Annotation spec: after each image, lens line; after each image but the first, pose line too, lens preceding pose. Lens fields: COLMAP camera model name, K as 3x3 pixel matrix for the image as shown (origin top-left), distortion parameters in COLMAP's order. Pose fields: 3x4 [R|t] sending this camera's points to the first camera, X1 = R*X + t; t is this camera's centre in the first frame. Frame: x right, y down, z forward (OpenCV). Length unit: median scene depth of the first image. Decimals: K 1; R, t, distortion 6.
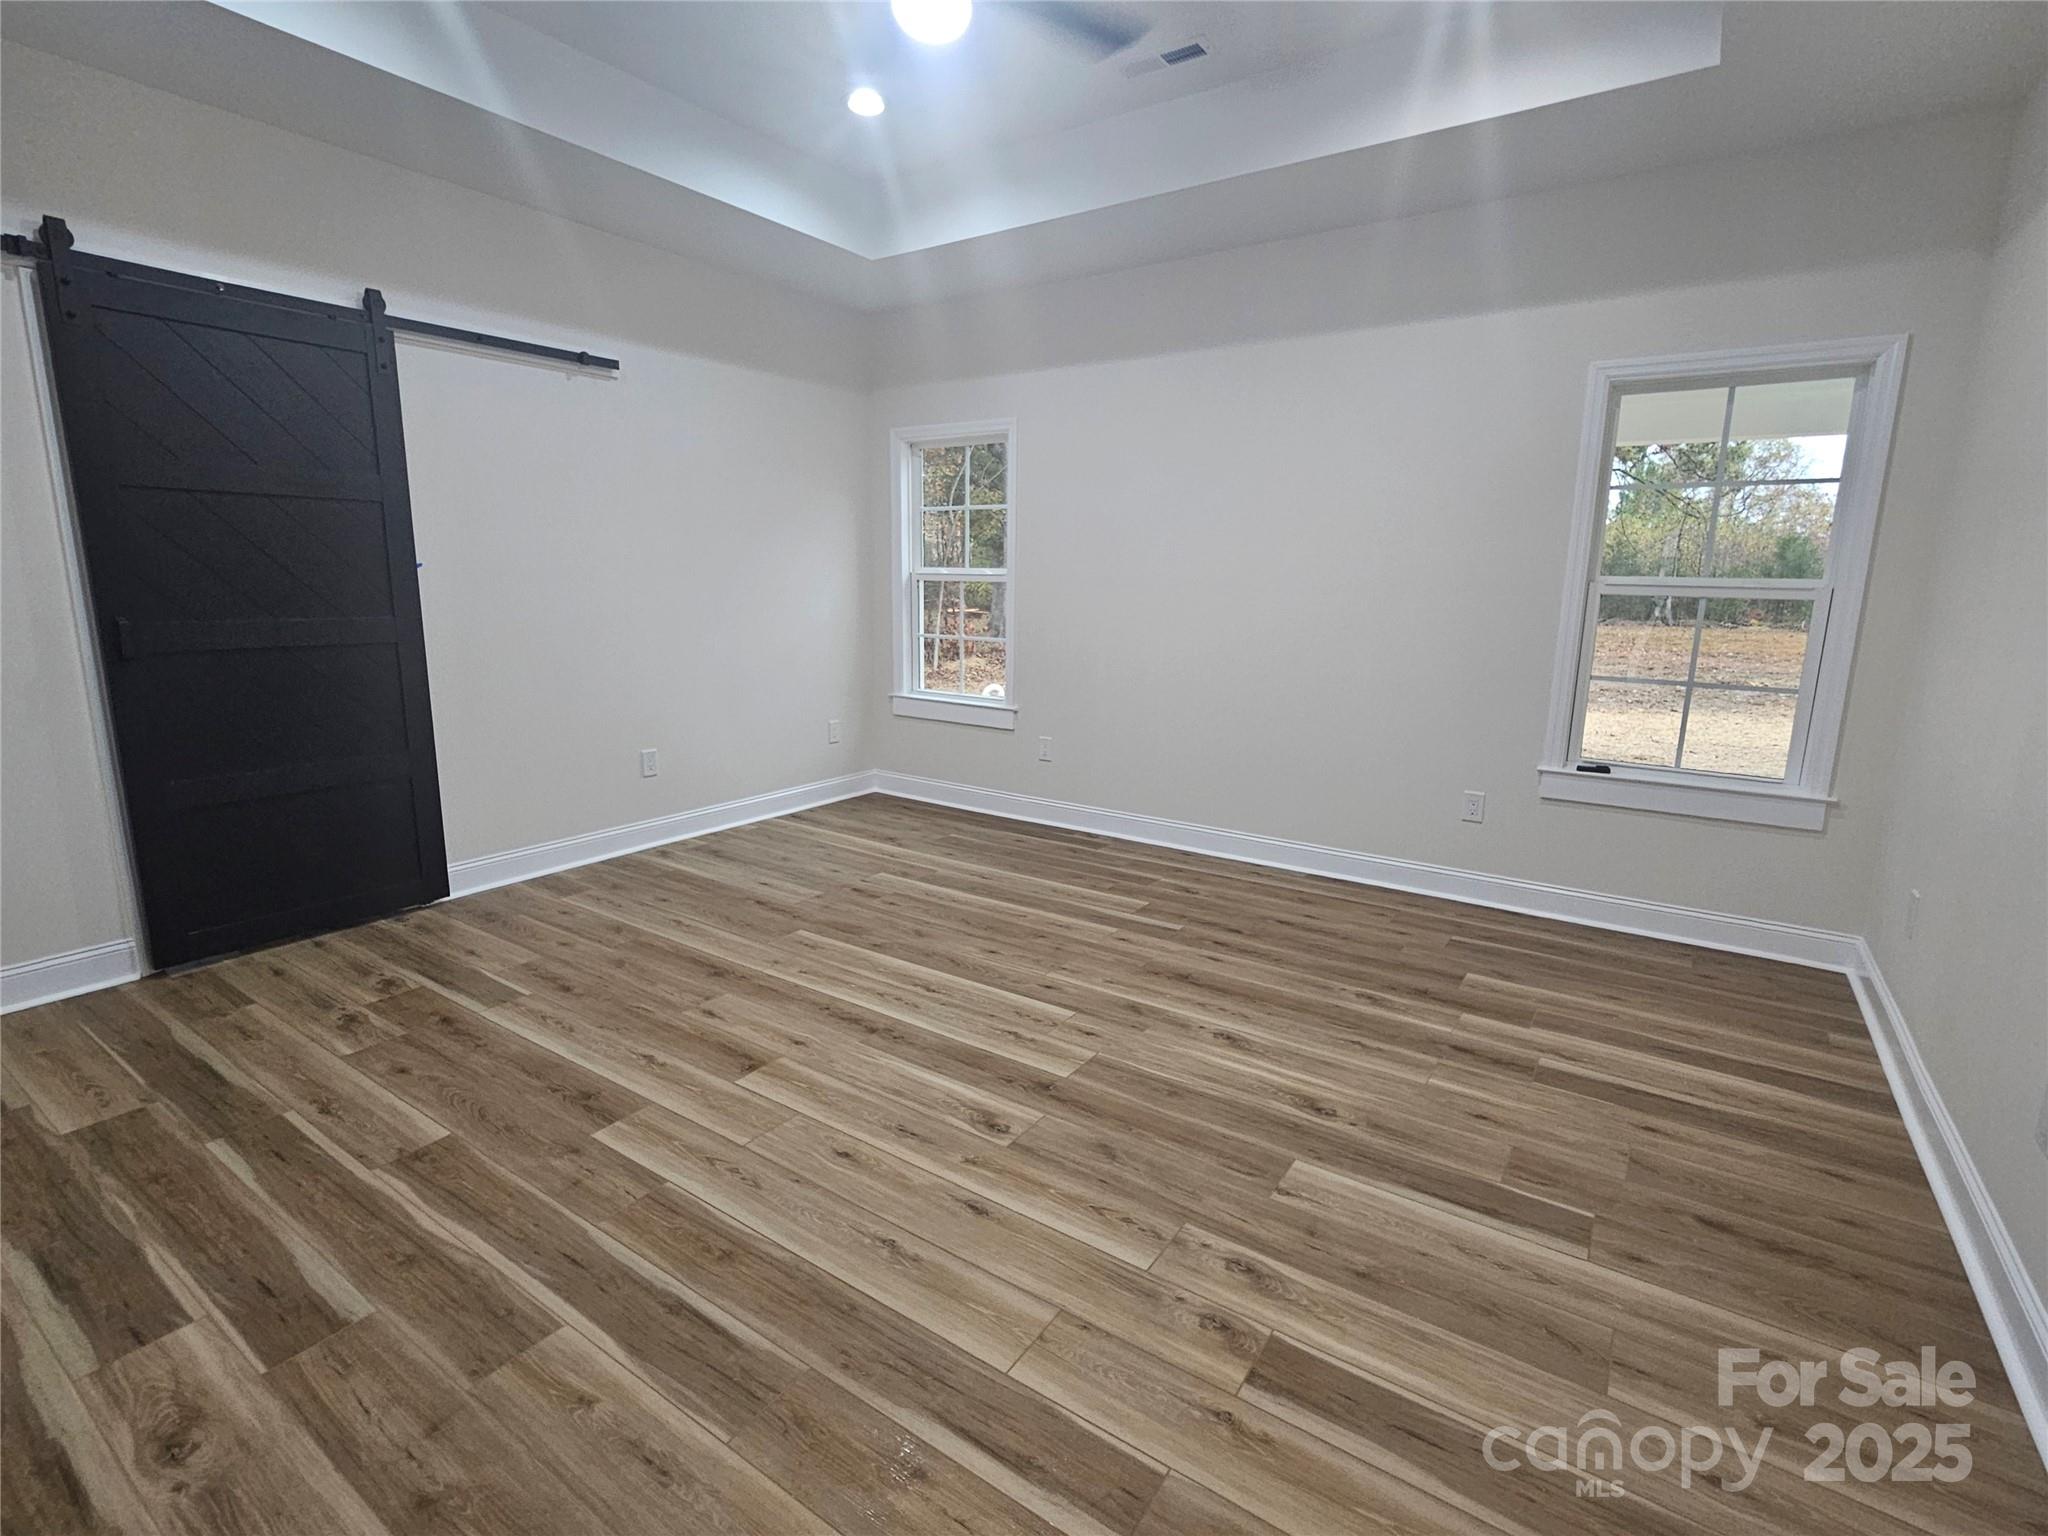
lens RADIAL K [[961.4, 0, 1021.2], [0, 961.4, 766.7], [0, 0, 1]] dist [-0.003318, 0.000745]
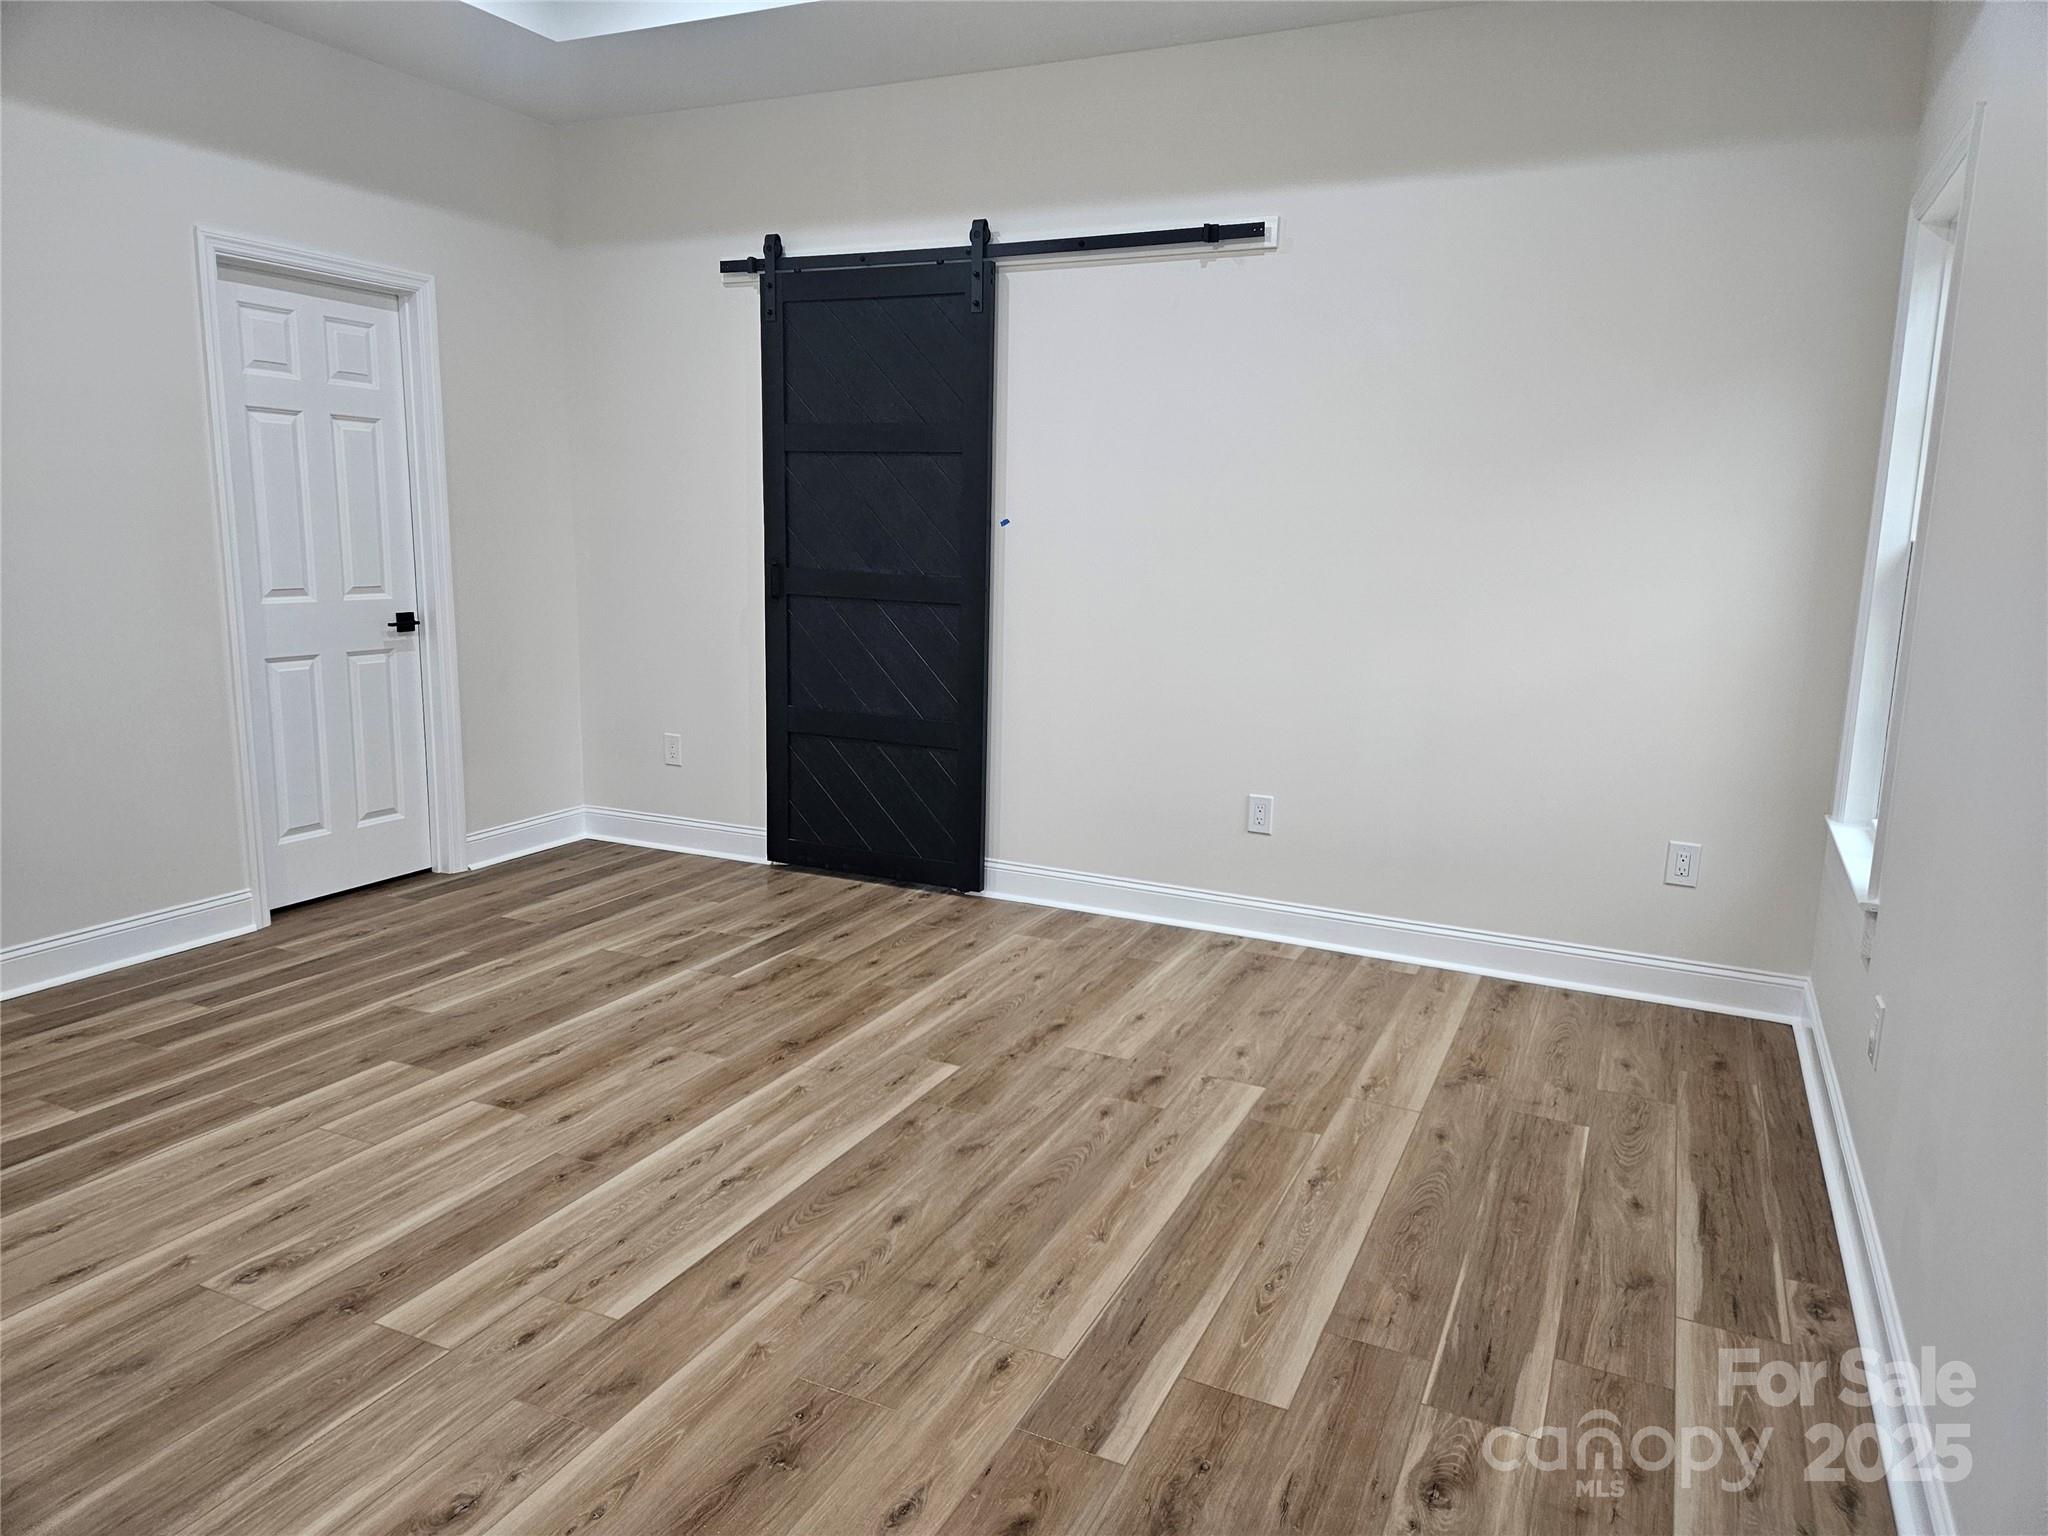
lens RADIAL K [[1374.5, 0, 1026.6], [0, 1374.5, 754.5], [0, 0, 1]] dist [0.044199, -0.012229]
pose [[0.158130, 0.160142, -0.974346, 0.688485], [-0.213213, 0.969020, 0.124664, -0.170747], [0.964124, 0.188031, 0.187375, 0.866684]]
